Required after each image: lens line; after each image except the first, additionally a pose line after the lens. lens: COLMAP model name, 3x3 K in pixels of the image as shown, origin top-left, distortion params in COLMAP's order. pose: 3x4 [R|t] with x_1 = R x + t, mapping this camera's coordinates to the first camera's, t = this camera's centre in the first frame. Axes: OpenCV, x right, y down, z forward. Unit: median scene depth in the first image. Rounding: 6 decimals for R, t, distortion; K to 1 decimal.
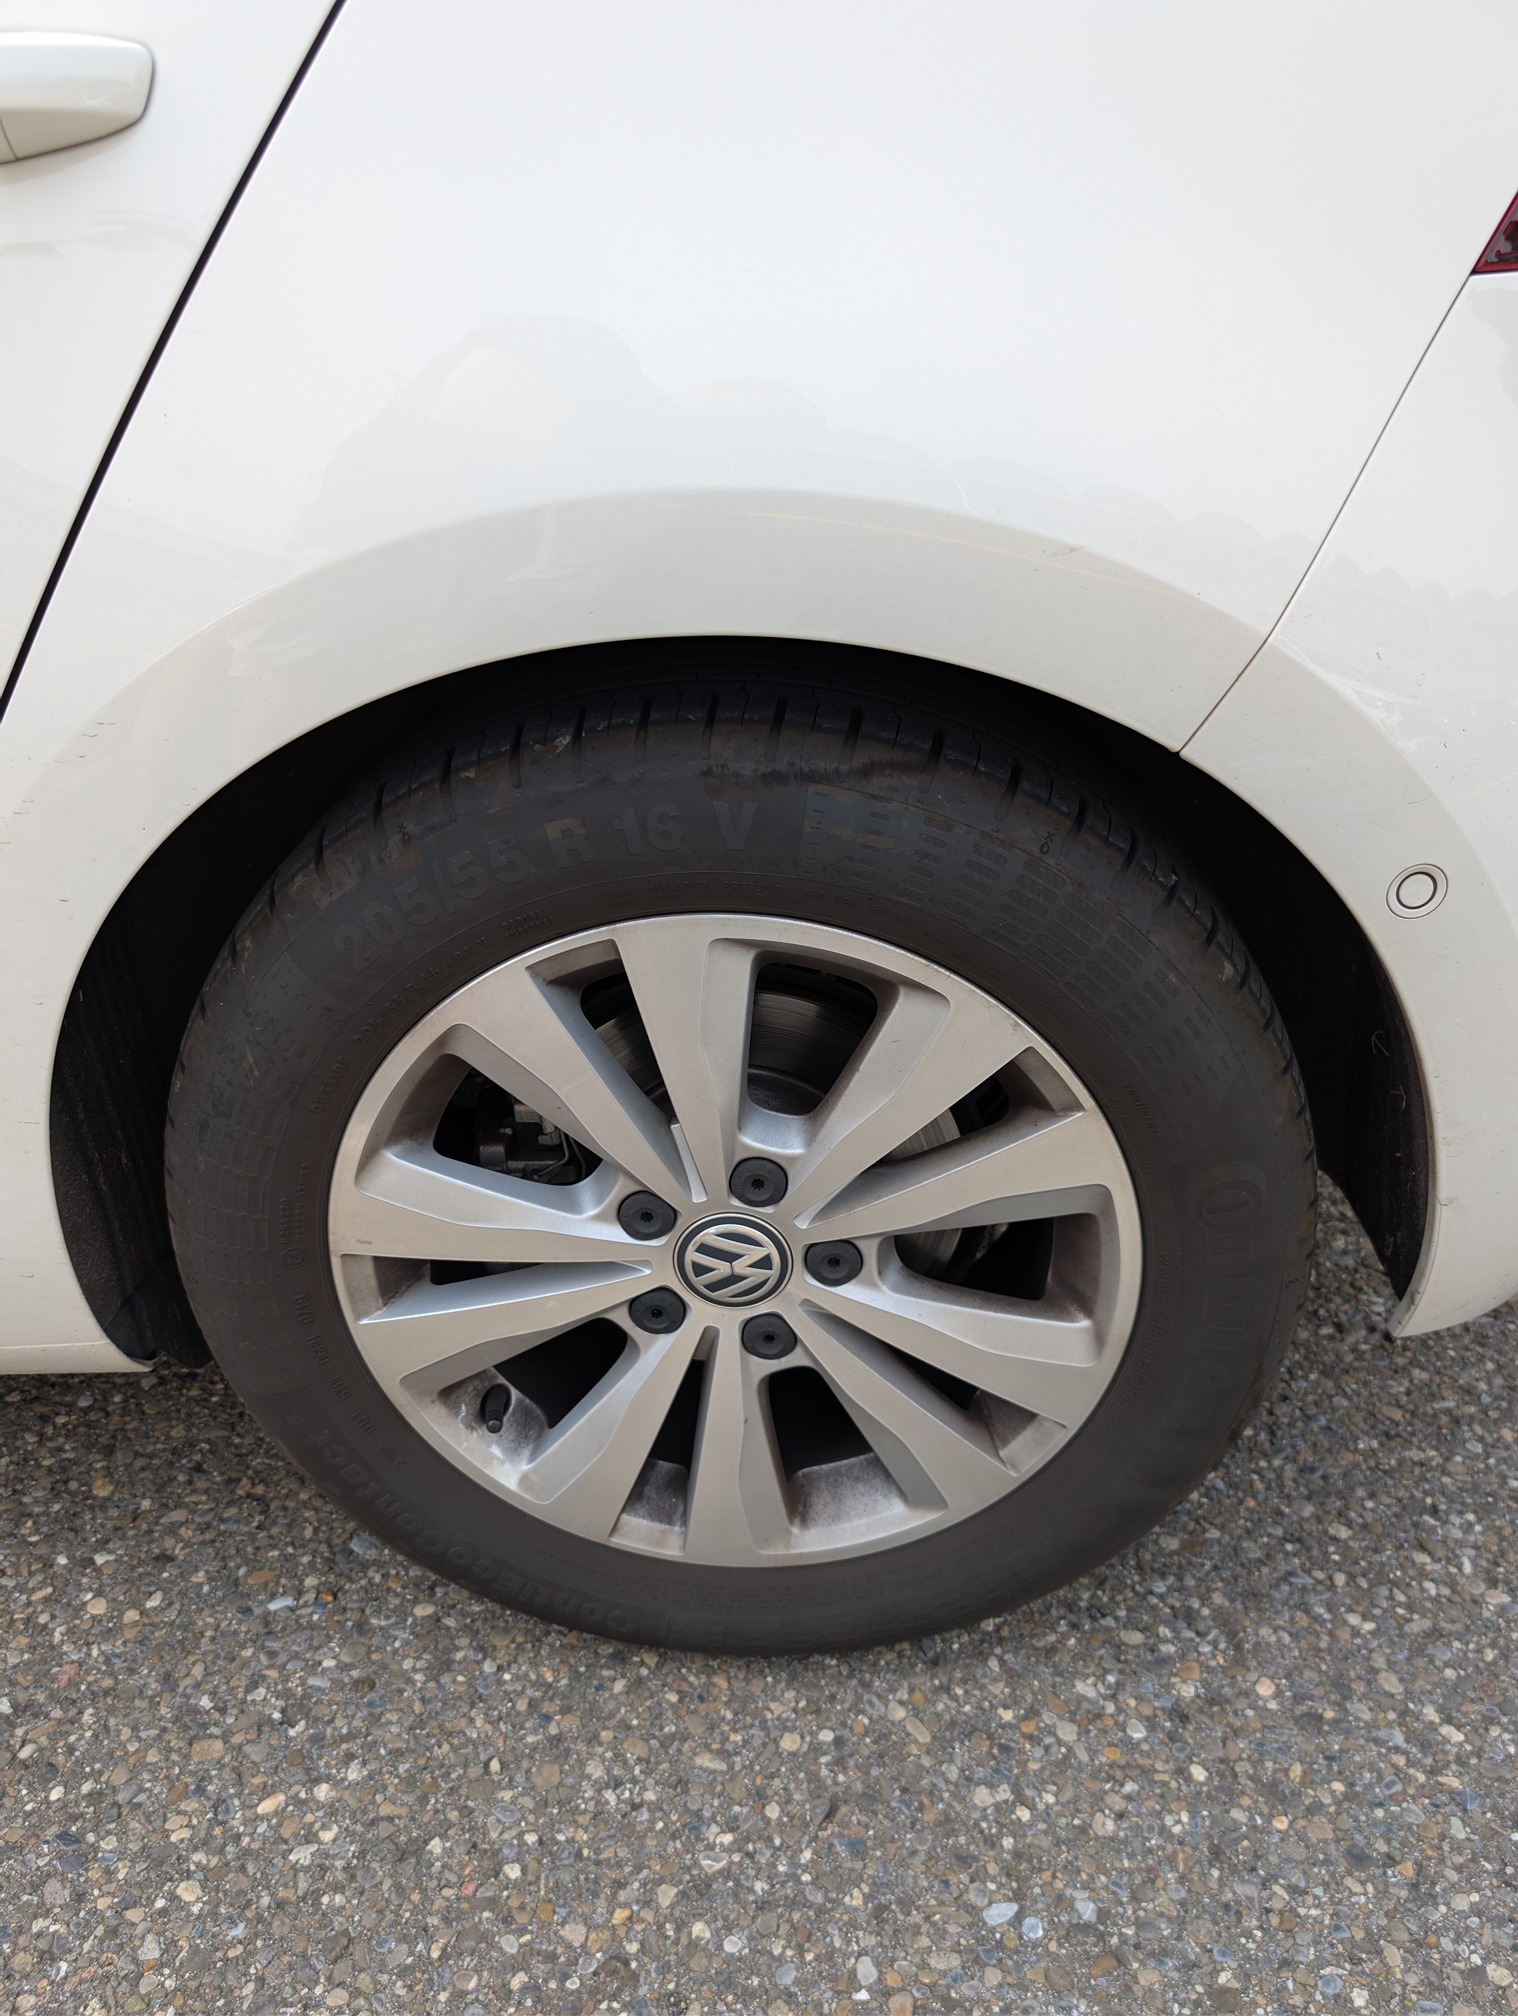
lens RADIAL K [[1444.9, 0, 759.0], [0, 1444.9, 1008.0], [0, 0, 1]] dist [0.008543, -0.000520]
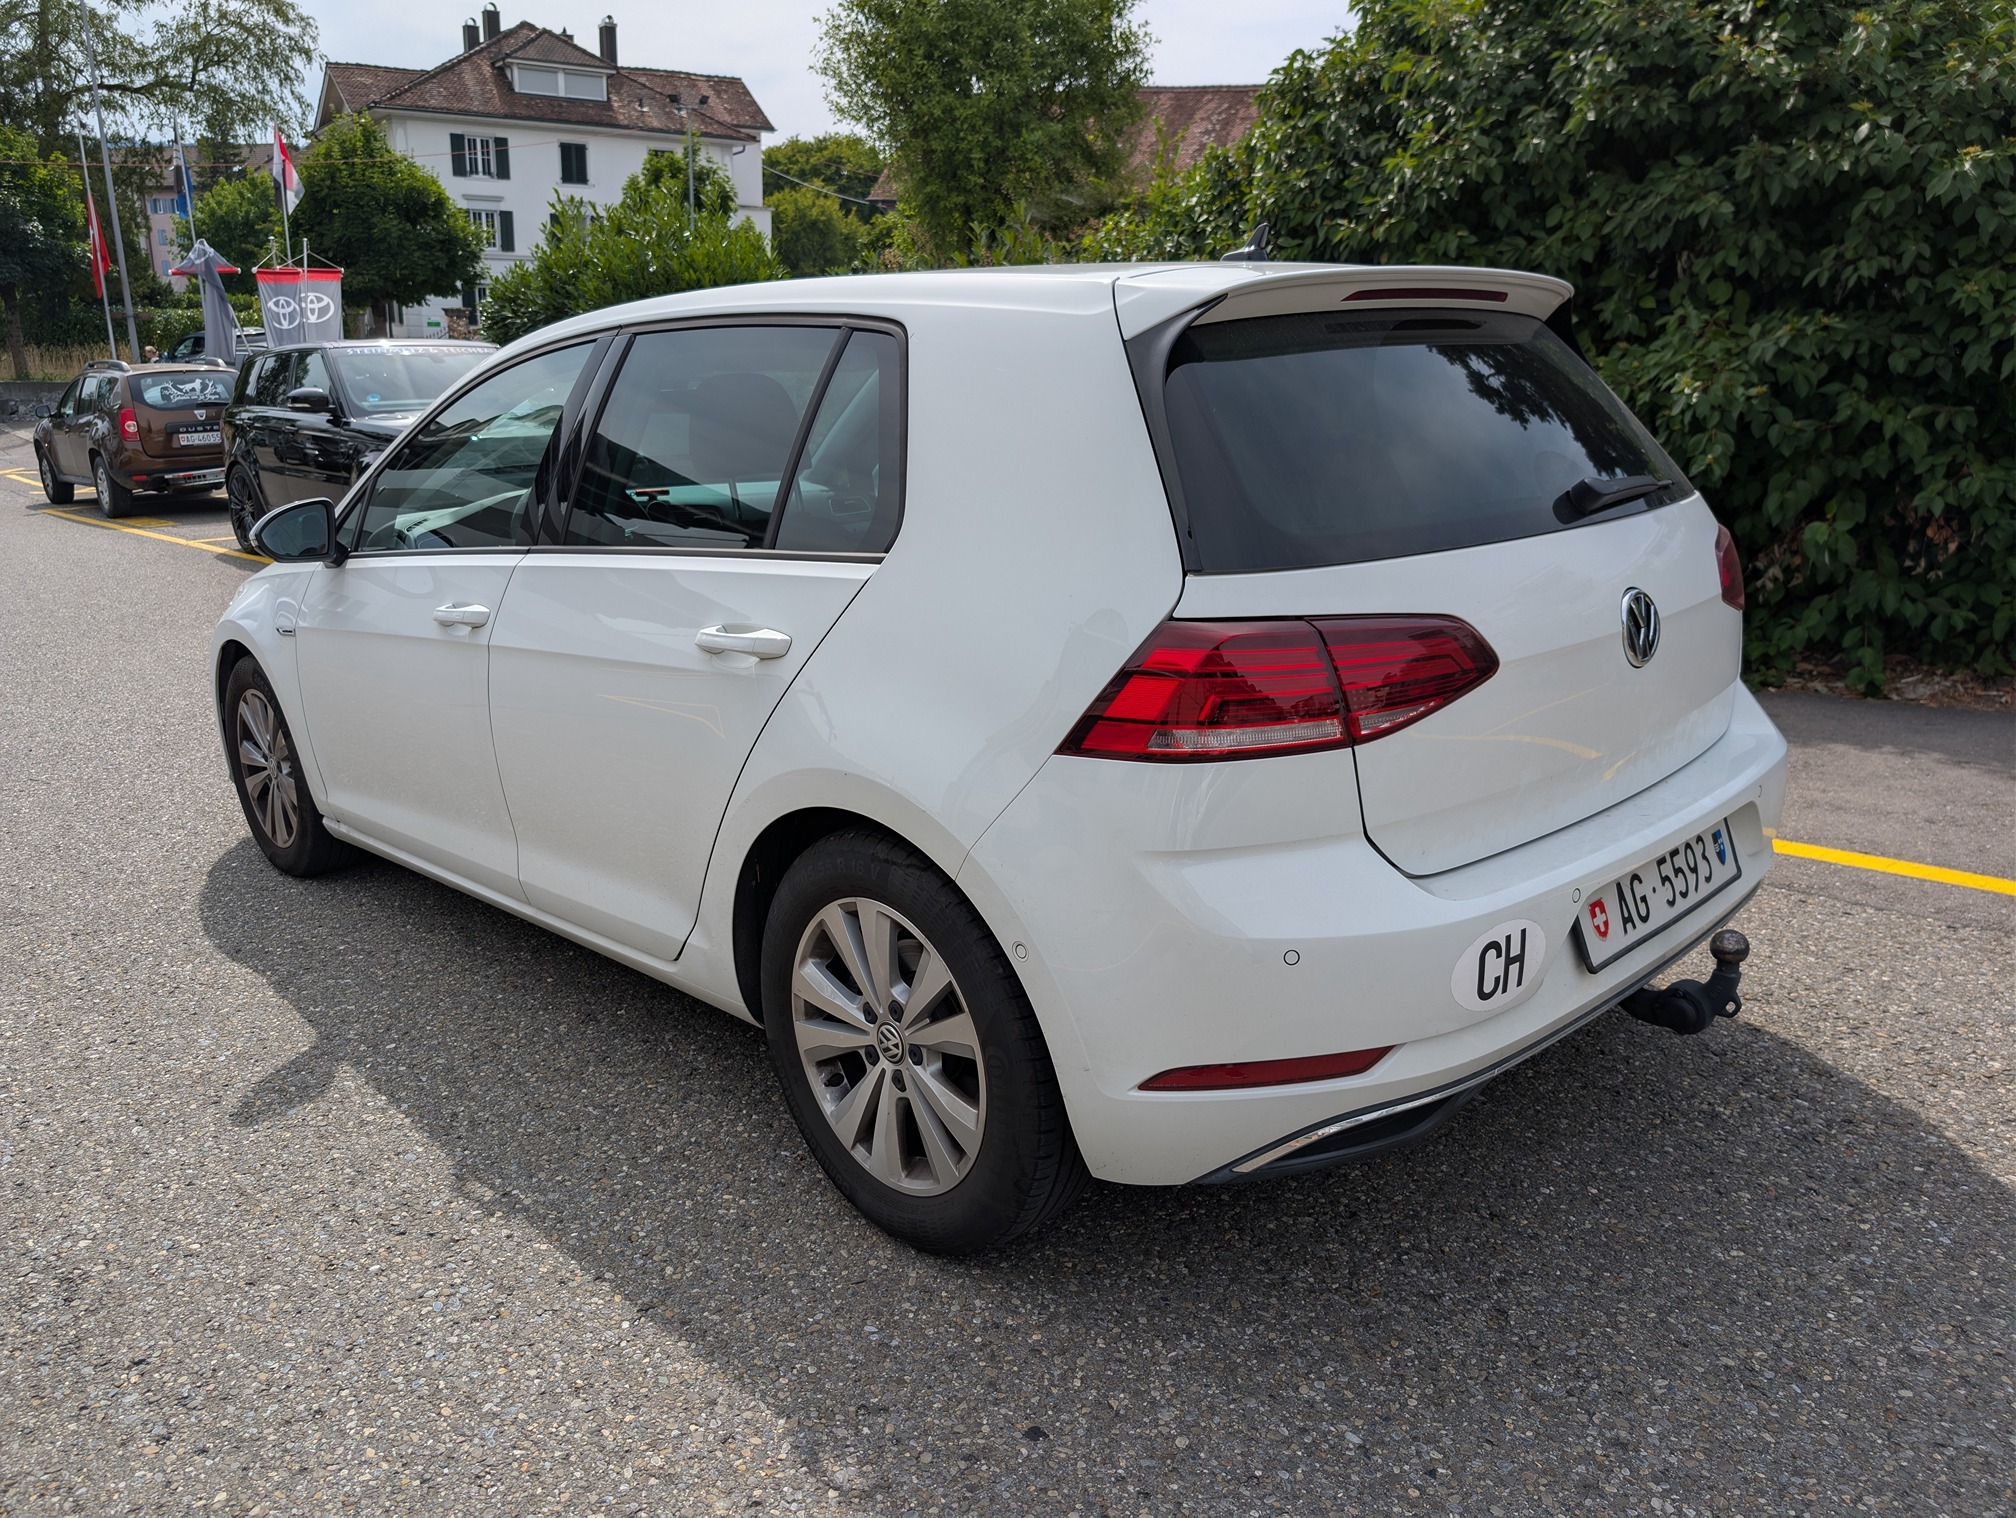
lens RADIAL K [[1444.9, 0, 1008.0], [0, 1444.9, 759.0], [0, 0, 1]] dist [0.008543, -0.000520]
pose [[0.733695, 0.197401, -0.650172, 1.693322], [-0.327967, 0.940909, -0.084426, -0.150426], [0.595087, 0.275178, 0.755082, -0.953336]]
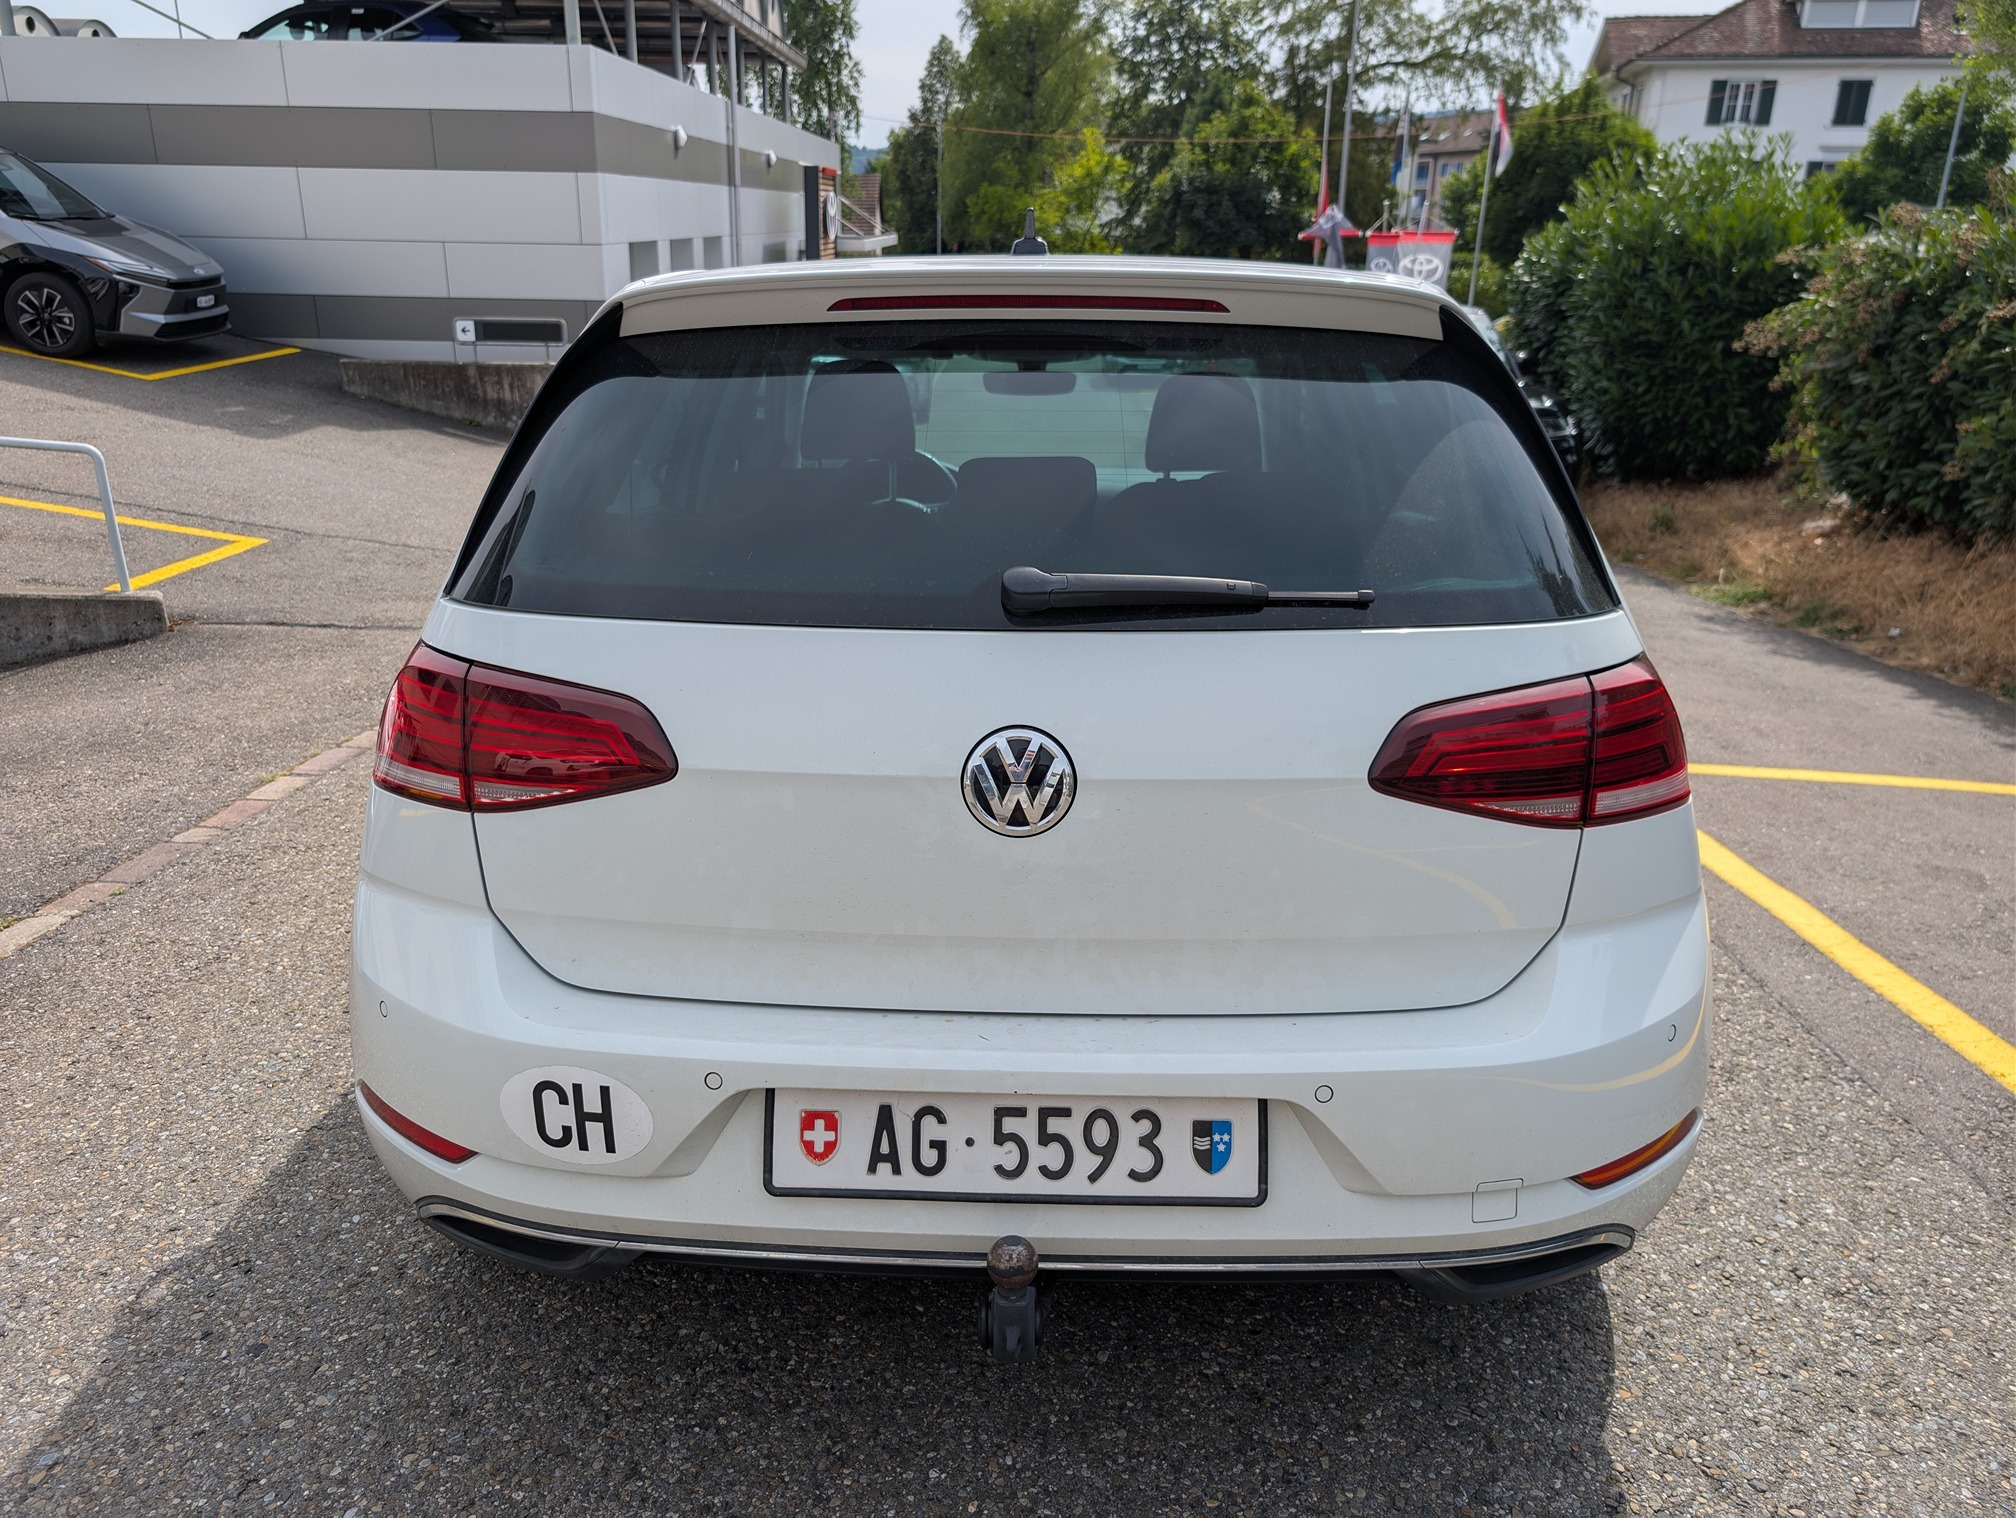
lens RADIAL K [[1462.6, 0, 1008.0], [0, 1462.6, 759.0], [0, 0, 1]] dist [0.019046, -0.013795]
pose [[0.034212, 0.317059, -0.947789, 2.511099], [-0.492977, 0.830298, 0.259961, -1.402880], [0.869370, 0.458344, 0.184709, 1.128854]]
